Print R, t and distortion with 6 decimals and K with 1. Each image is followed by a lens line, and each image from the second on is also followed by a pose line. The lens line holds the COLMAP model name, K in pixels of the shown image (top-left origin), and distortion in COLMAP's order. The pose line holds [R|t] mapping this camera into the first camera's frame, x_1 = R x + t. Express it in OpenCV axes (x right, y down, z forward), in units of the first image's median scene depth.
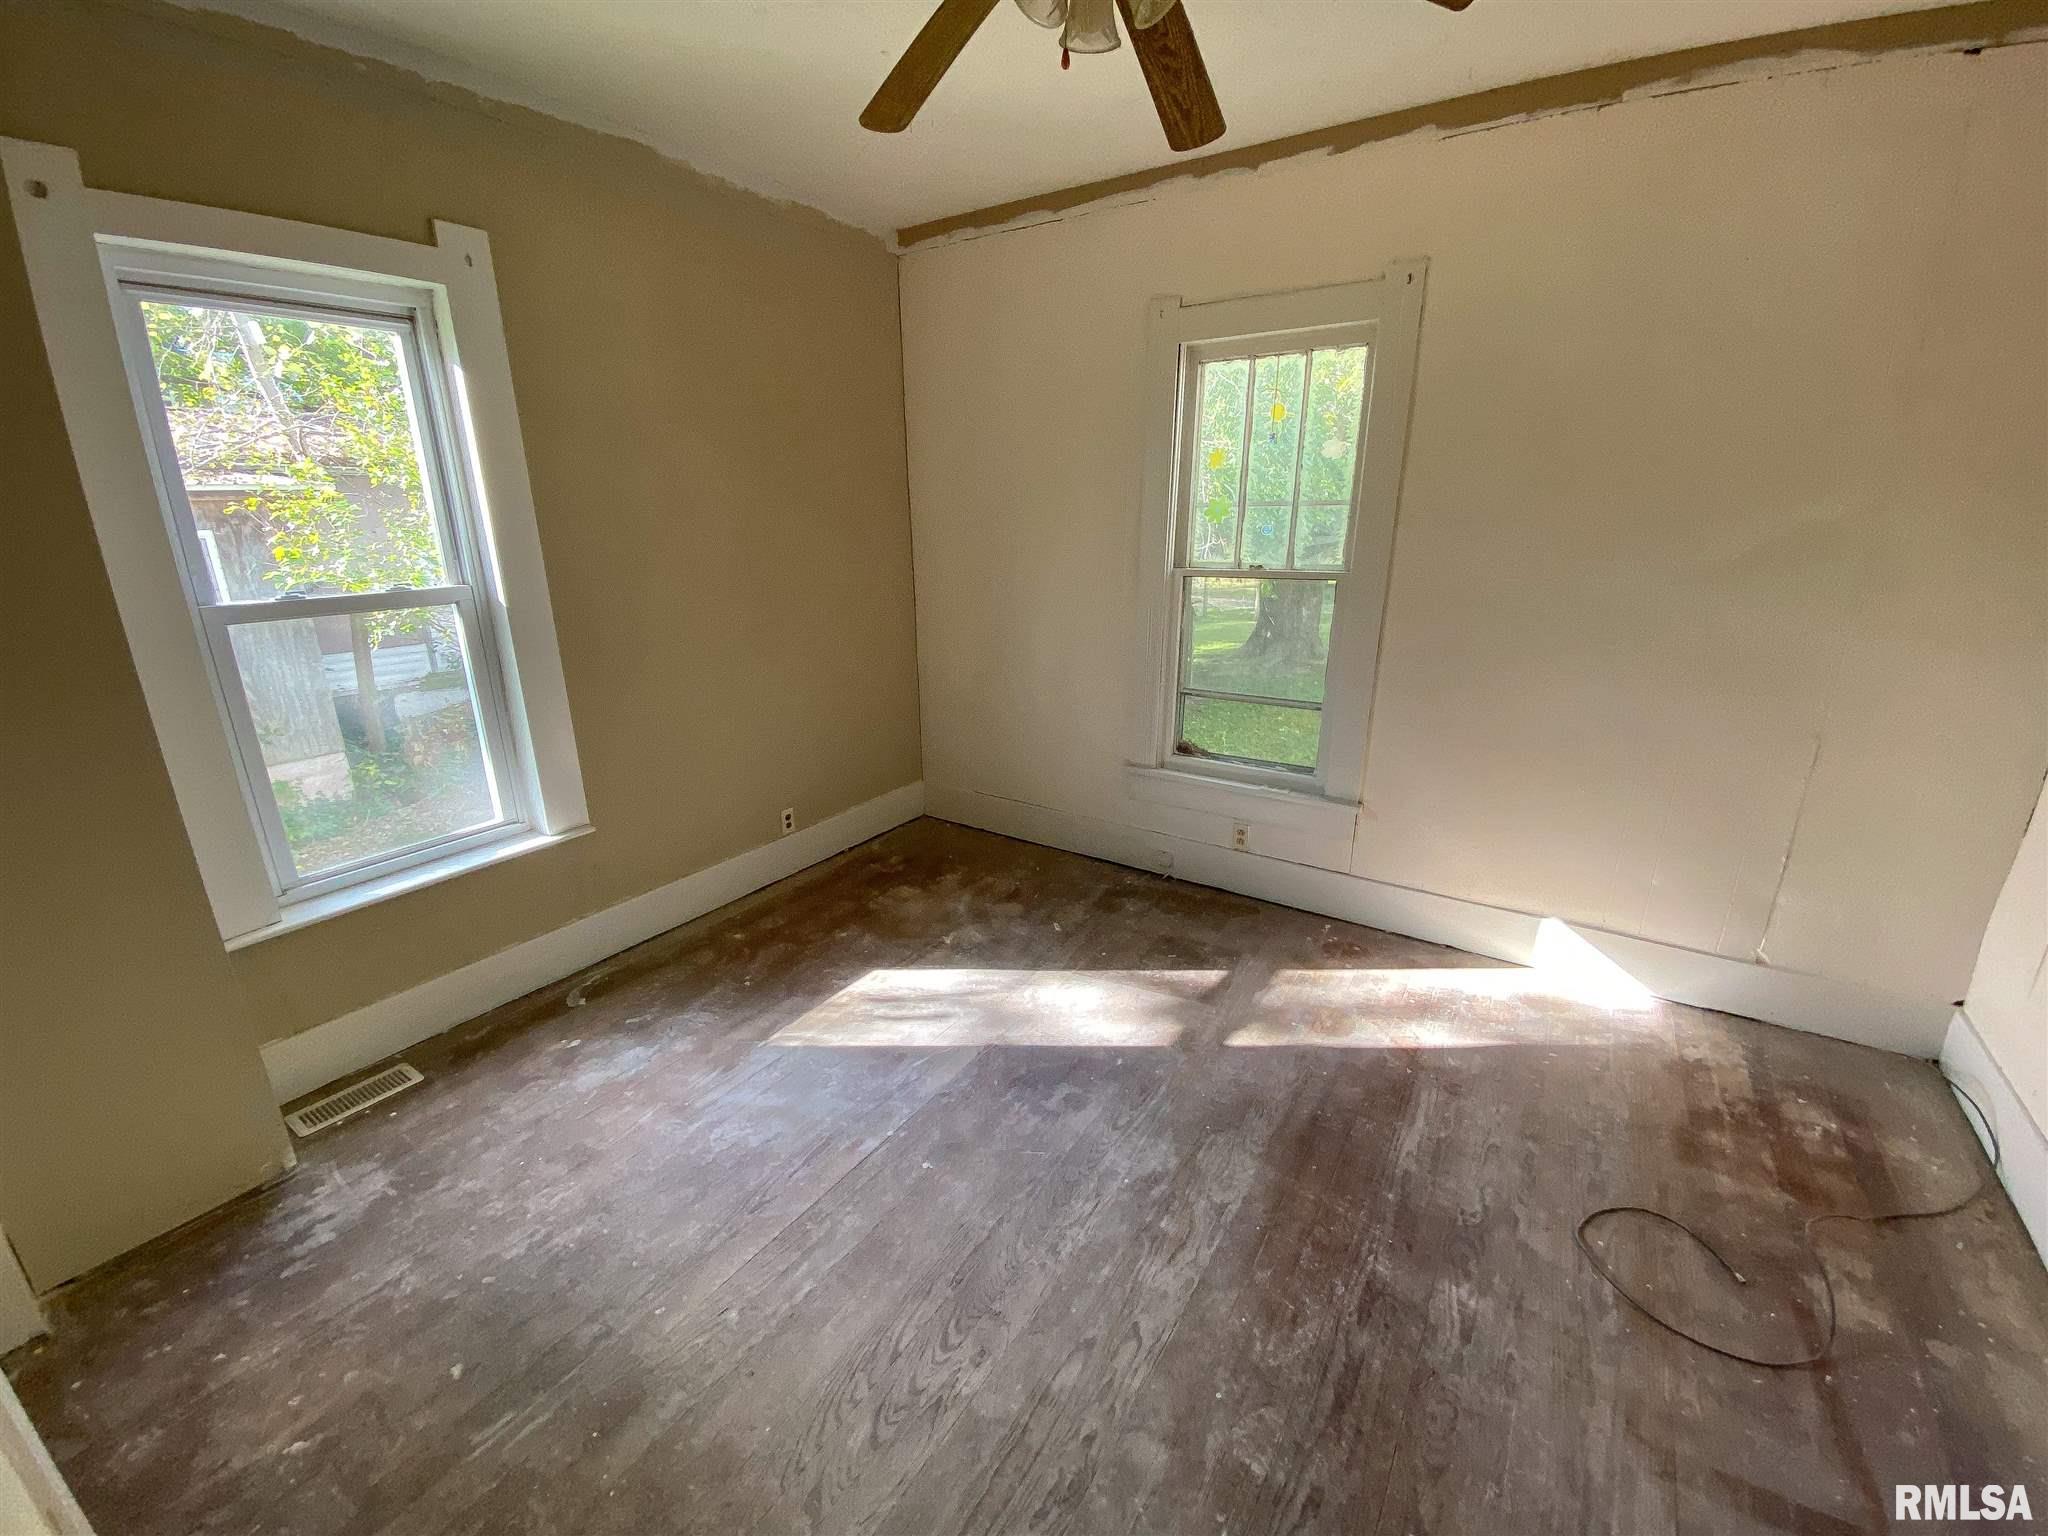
lens RADIAL K [[826.4, 0, 1023.8], [0, 826.4, 771.4], [0, 0, 1]] dist [0.031771, -0.027217]
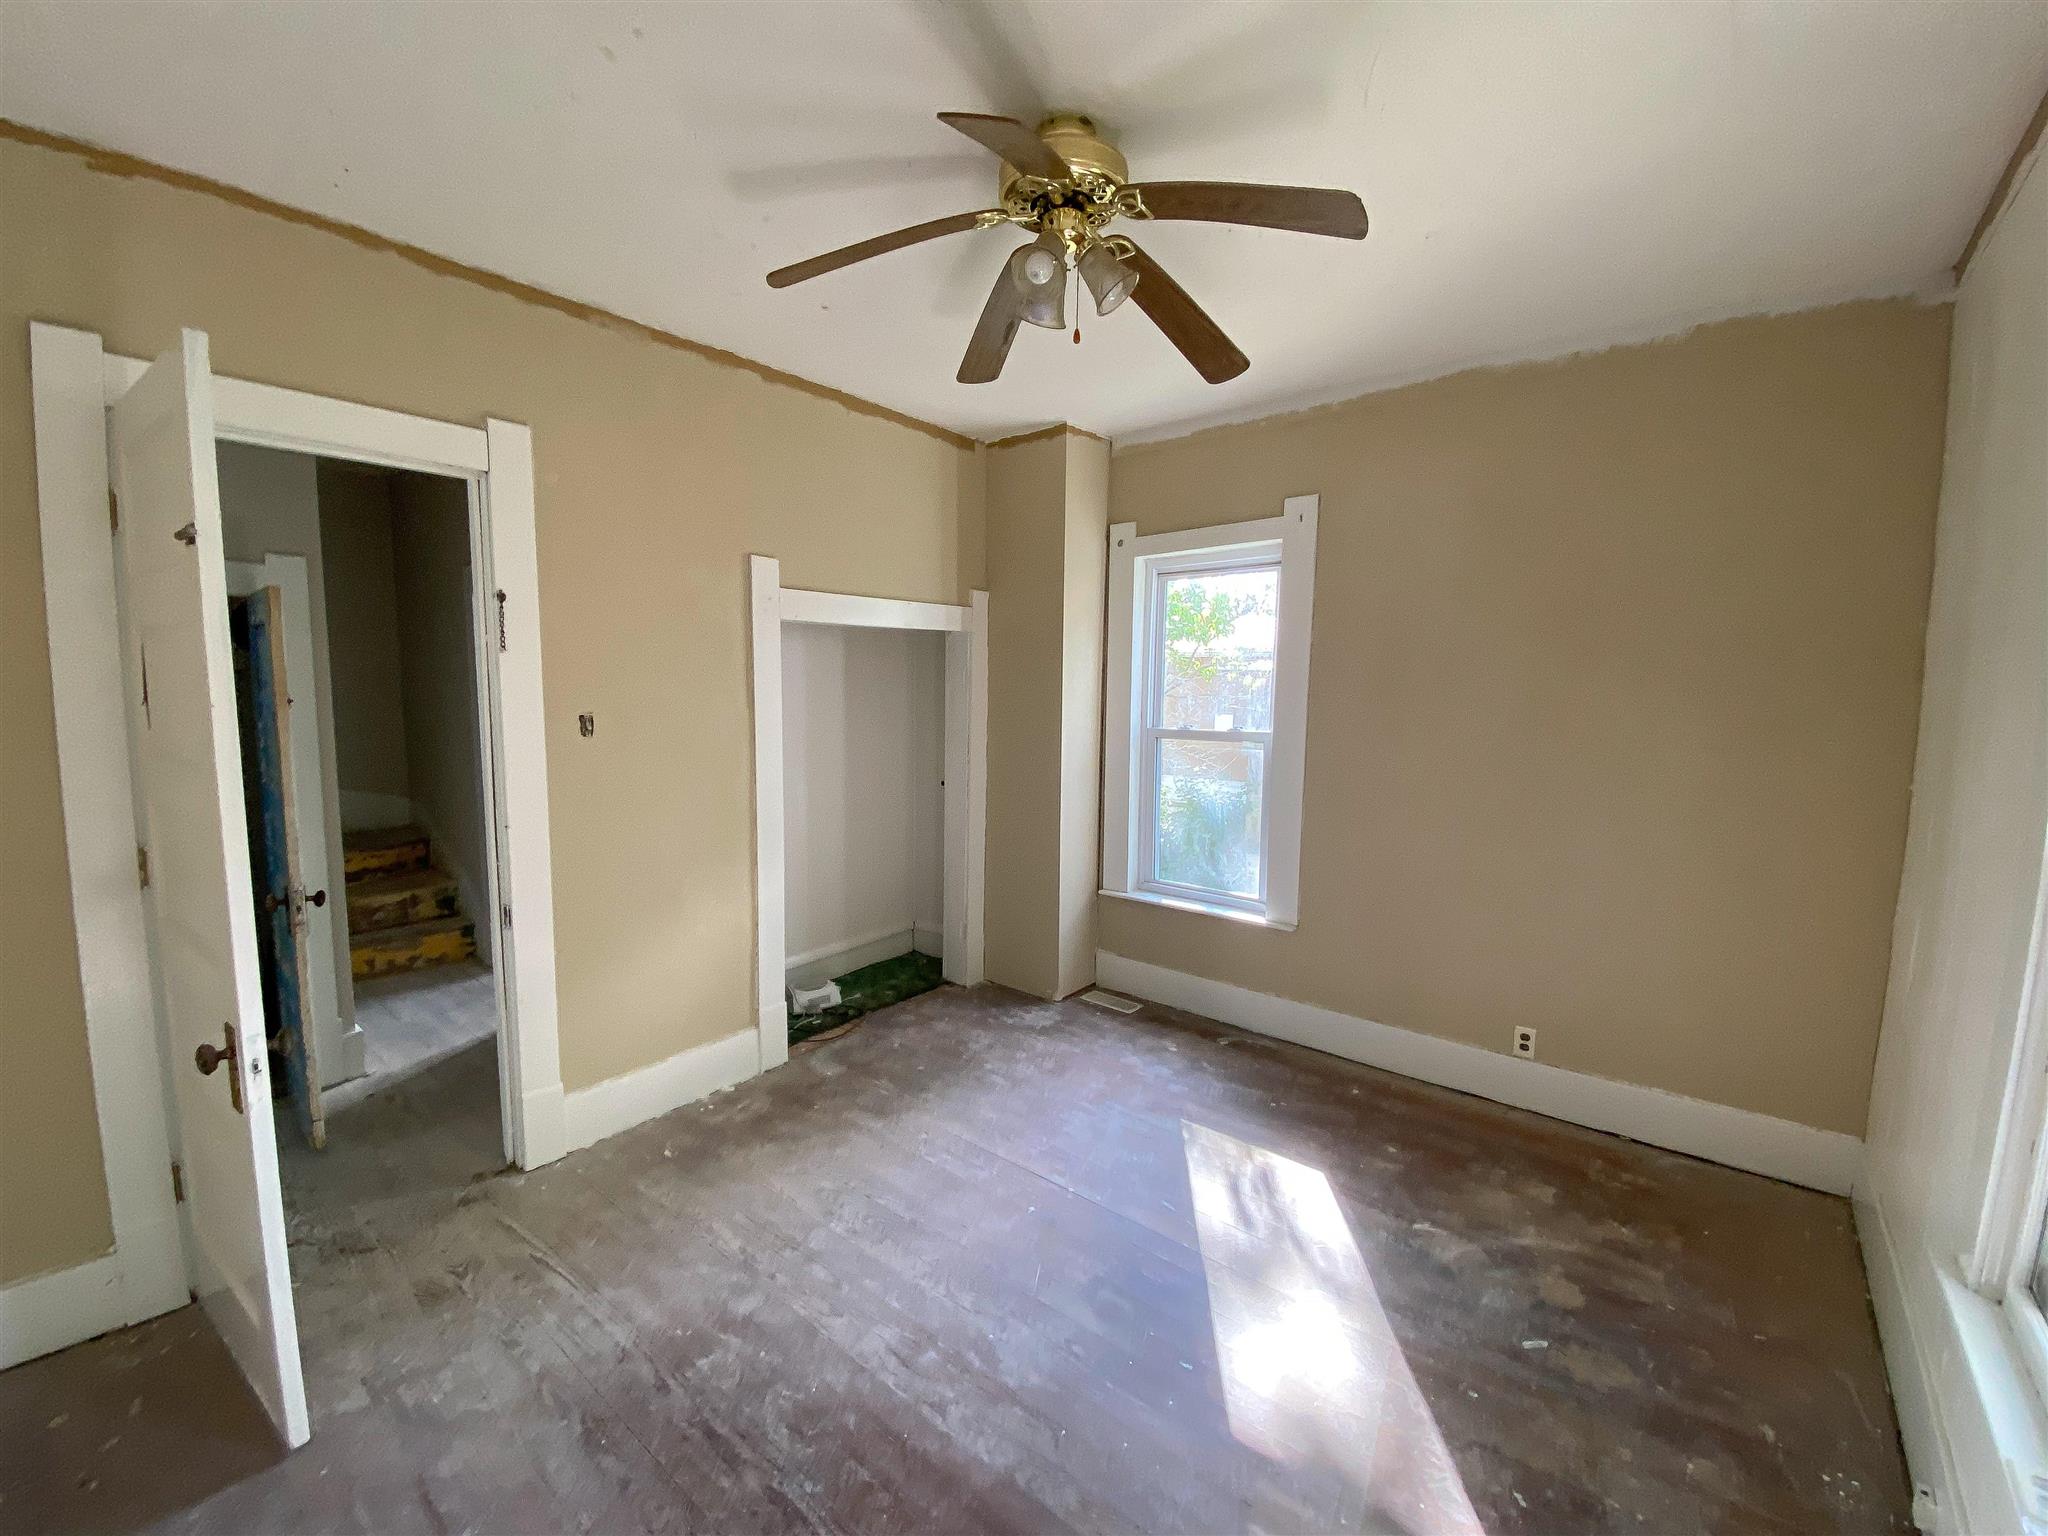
lens RADIAL K [[826.4, 0, 1023.8], [0, 826.4, 771.4], [0, 0, 1]] dist [0.031771, -0.027217]
pose [[-0.089630, 0.111807, -0.989680, 0.894162], [-0.313621, 0.939961, 0.134593, -0.241655], [0.945309, 0.322448, -0.049183, 0.768823]]
